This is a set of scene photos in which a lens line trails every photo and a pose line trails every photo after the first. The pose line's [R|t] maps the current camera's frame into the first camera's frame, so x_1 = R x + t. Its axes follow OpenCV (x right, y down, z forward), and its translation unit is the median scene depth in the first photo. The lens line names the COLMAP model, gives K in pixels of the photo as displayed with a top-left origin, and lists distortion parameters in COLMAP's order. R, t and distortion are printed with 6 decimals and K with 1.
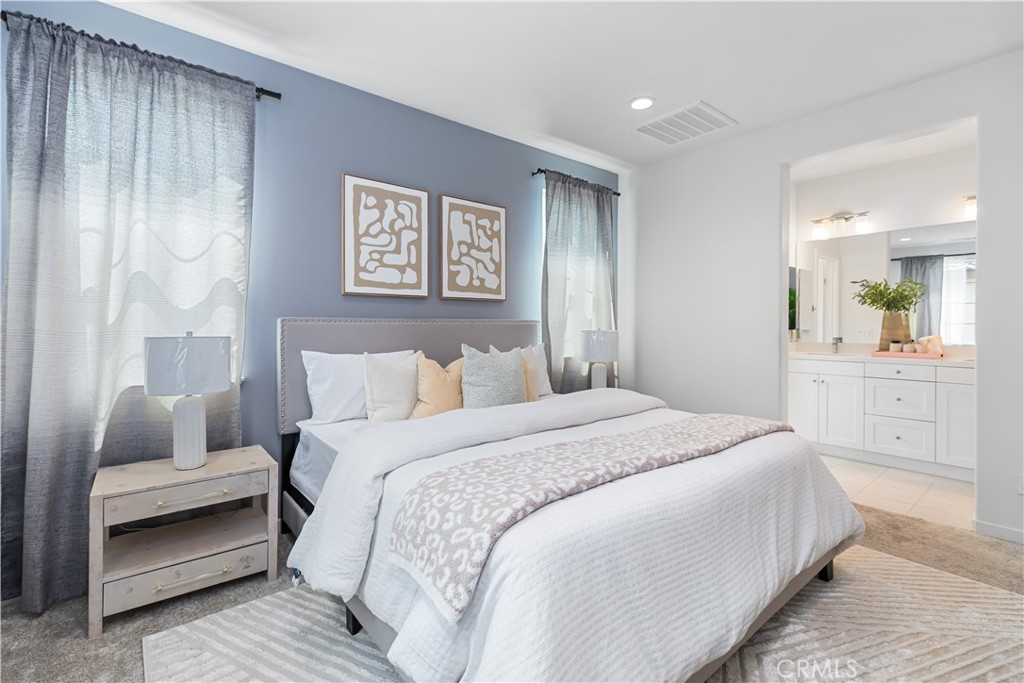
lens RADIAL K [[455.1, 0, 506.5], [0, 455.1, 336.1], [0, 0, 1]] dist [0.009102, 0.000070]
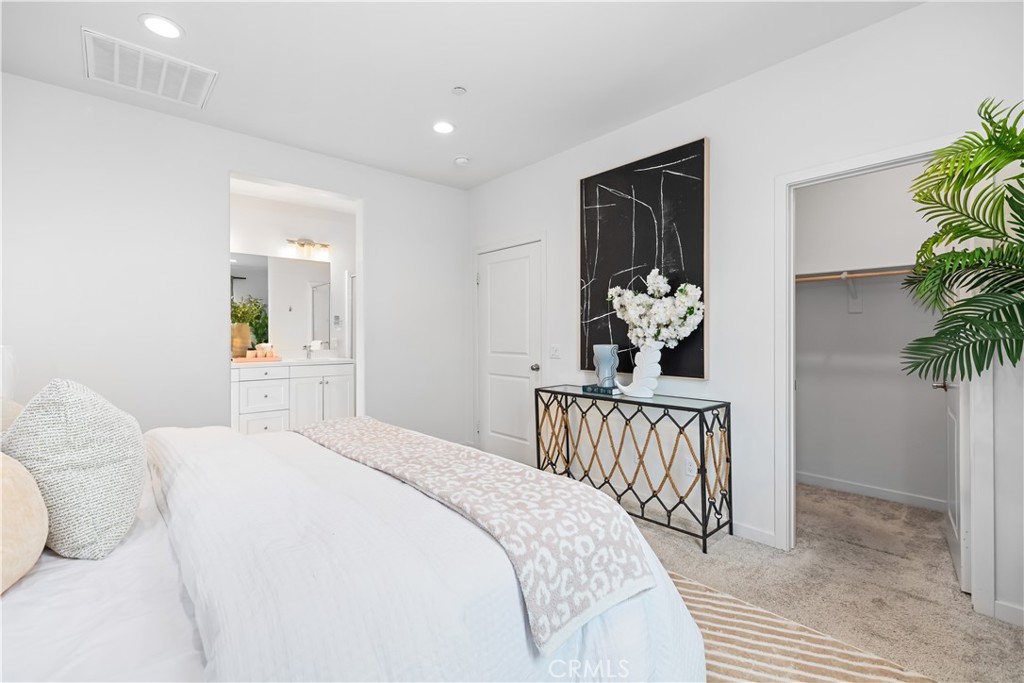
lens RADIAL K [[455.1, 0, 506.5], [0, 455.1, 336.1], [0, 0, 1]] dist [0.009102, 0.000070]
pose [[-0.039561, 0.000770, 0.999217, -1.018387], [0.018429, 0.999830, -0.000041, -0.025227], [-0.999047, 0.018413, -0.039568, 1.116394]]
